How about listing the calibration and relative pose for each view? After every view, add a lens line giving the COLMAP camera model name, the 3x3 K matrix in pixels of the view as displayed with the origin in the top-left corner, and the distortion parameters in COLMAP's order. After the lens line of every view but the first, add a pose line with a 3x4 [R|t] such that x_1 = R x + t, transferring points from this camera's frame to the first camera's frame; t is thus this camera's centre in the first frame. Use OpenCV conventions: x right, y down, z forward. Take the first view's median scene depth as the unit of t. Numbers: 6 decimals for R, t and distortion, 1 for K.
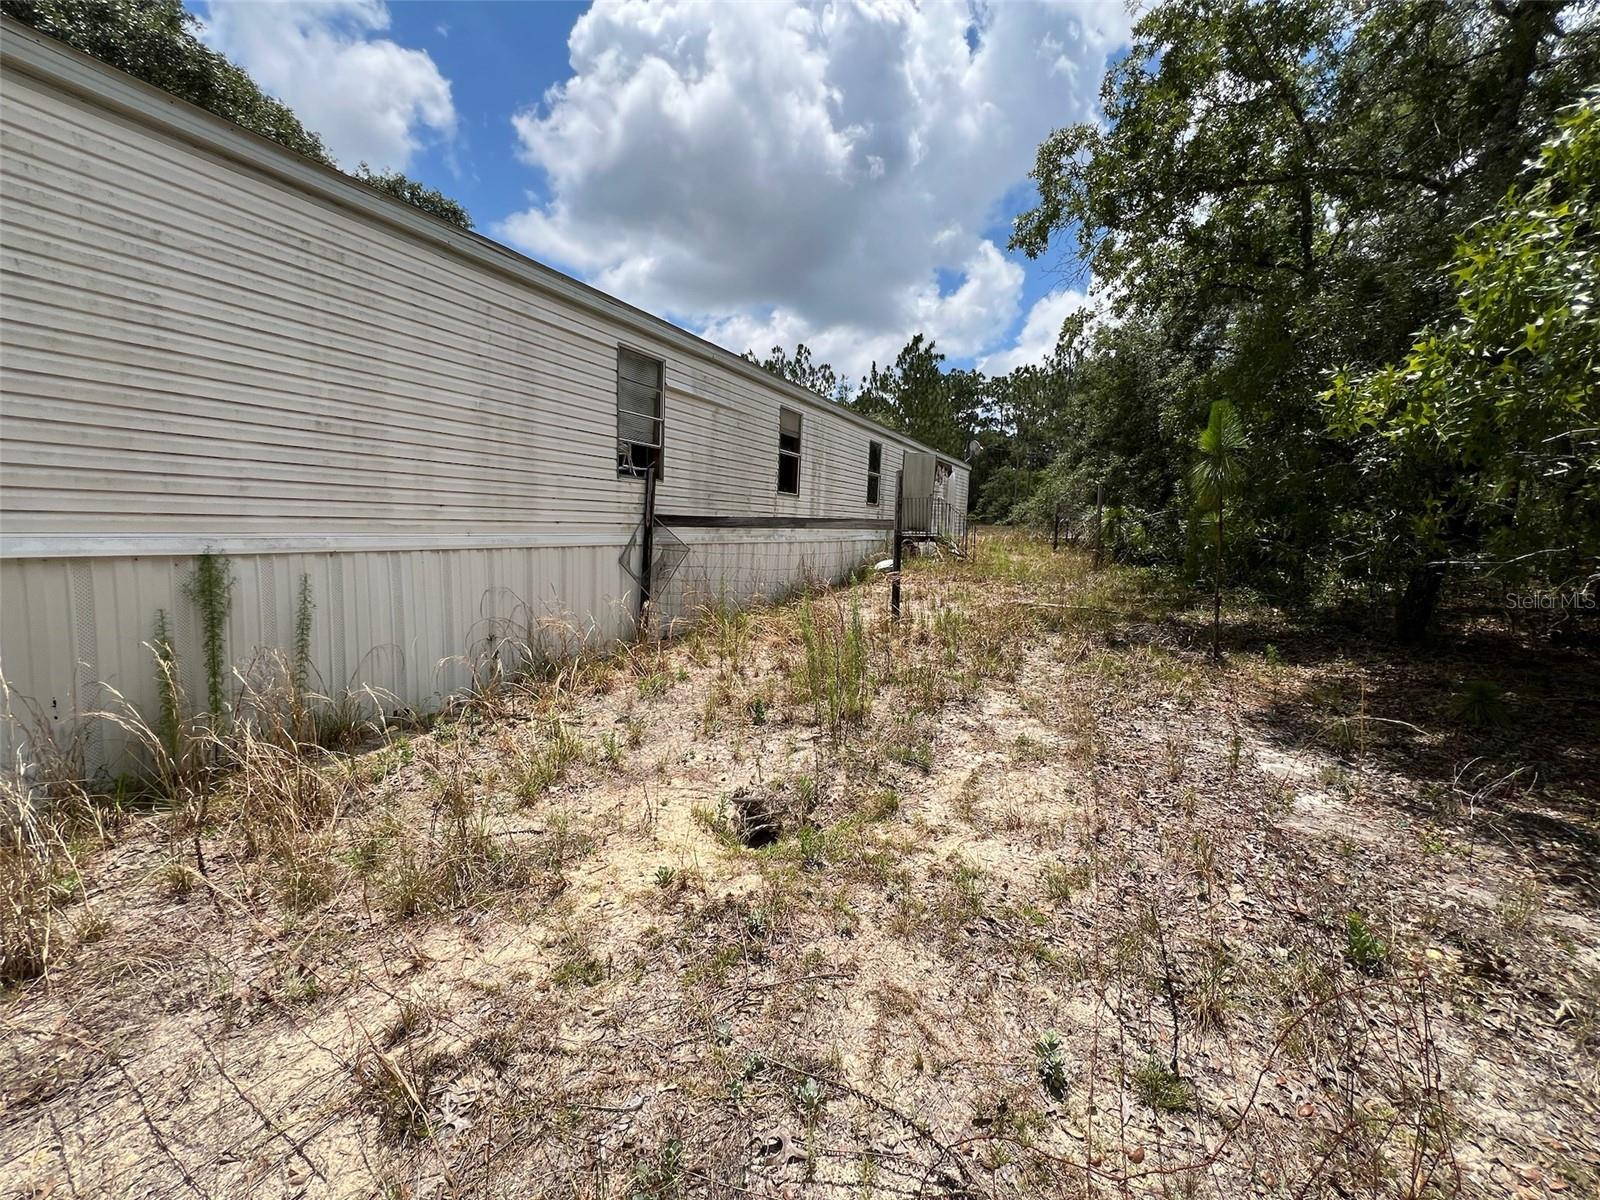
lens RADIAL K [[694.4, 0, 800.0], [0, 694.4, 600.0], [0, 0, 1]] dist [0.000890, 0.000455]
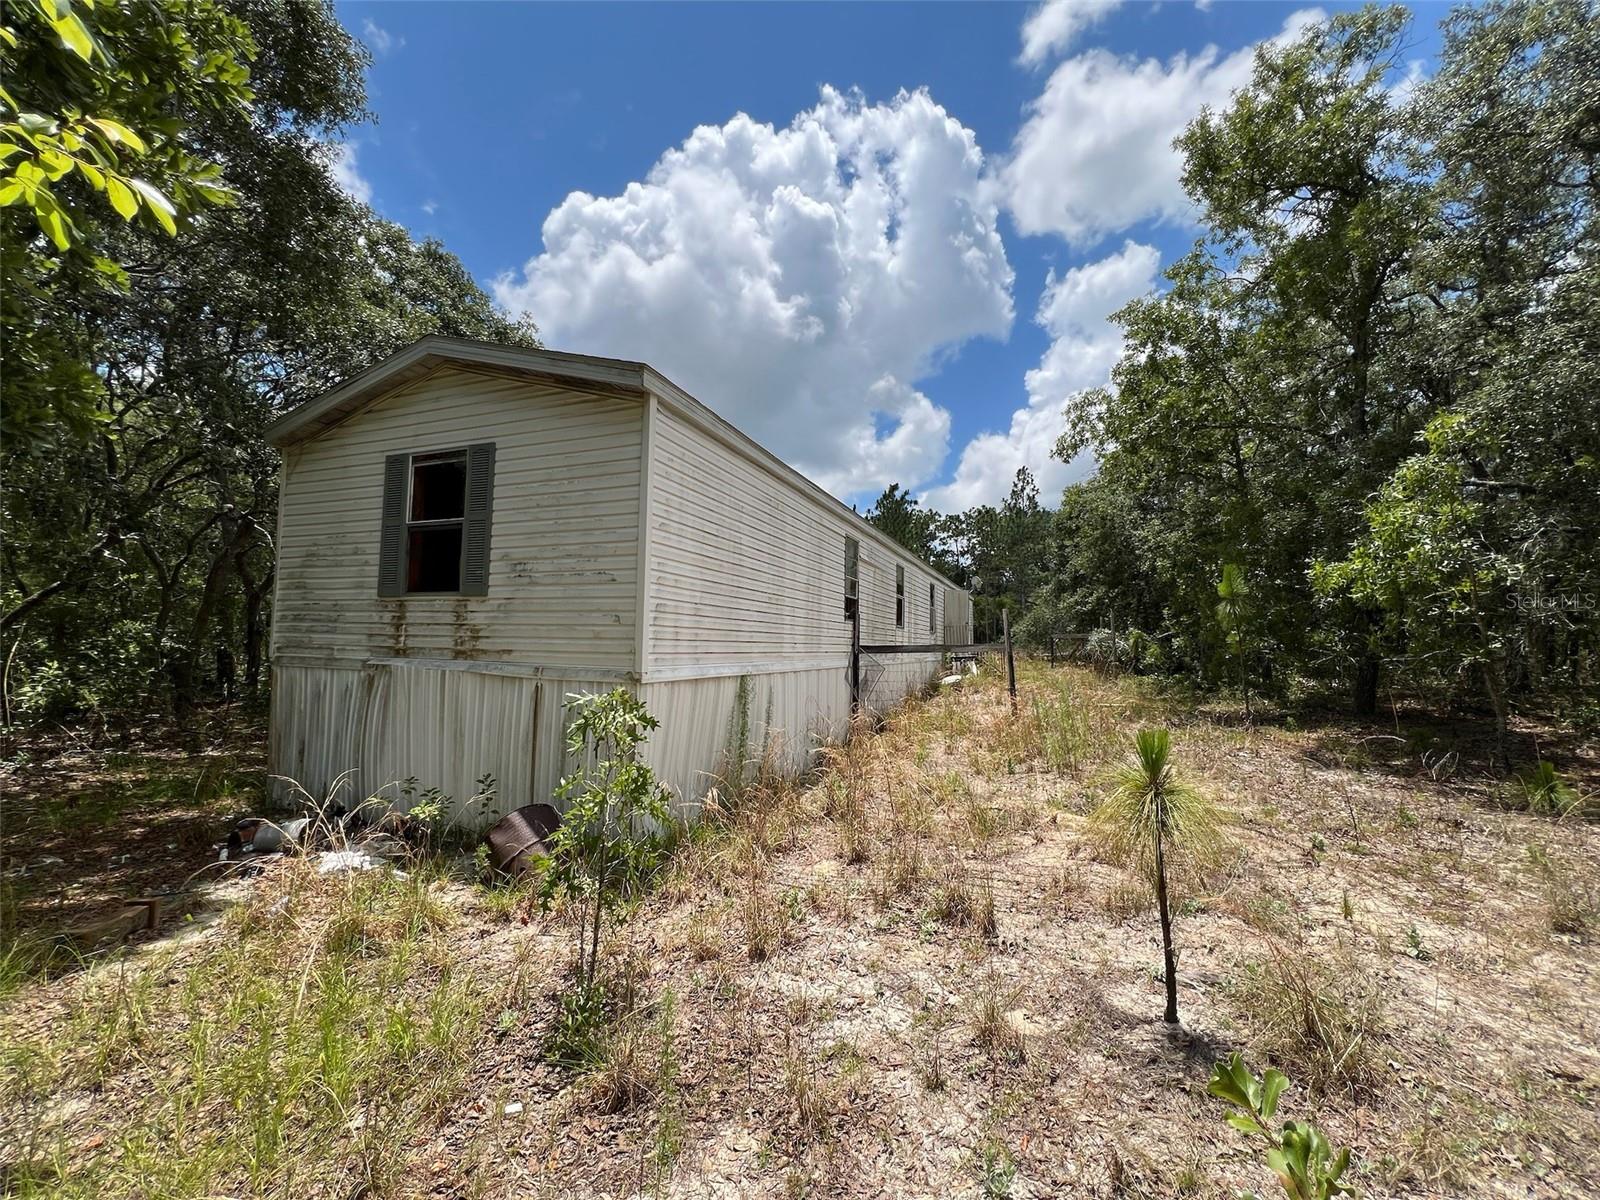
lens RADIAL K [[707.8, 0, 800.0], [0, 707.8, 600.0], [0, 0, 1]] dist [0.016066, -0.000374]
pose [[0.994969, -0.020741, 0.098012, -0.269004], [0.037967, 0.983422, -0.177313, 0.022211], [-0.092710, 0.180142, 0.979262, -0.248379]]
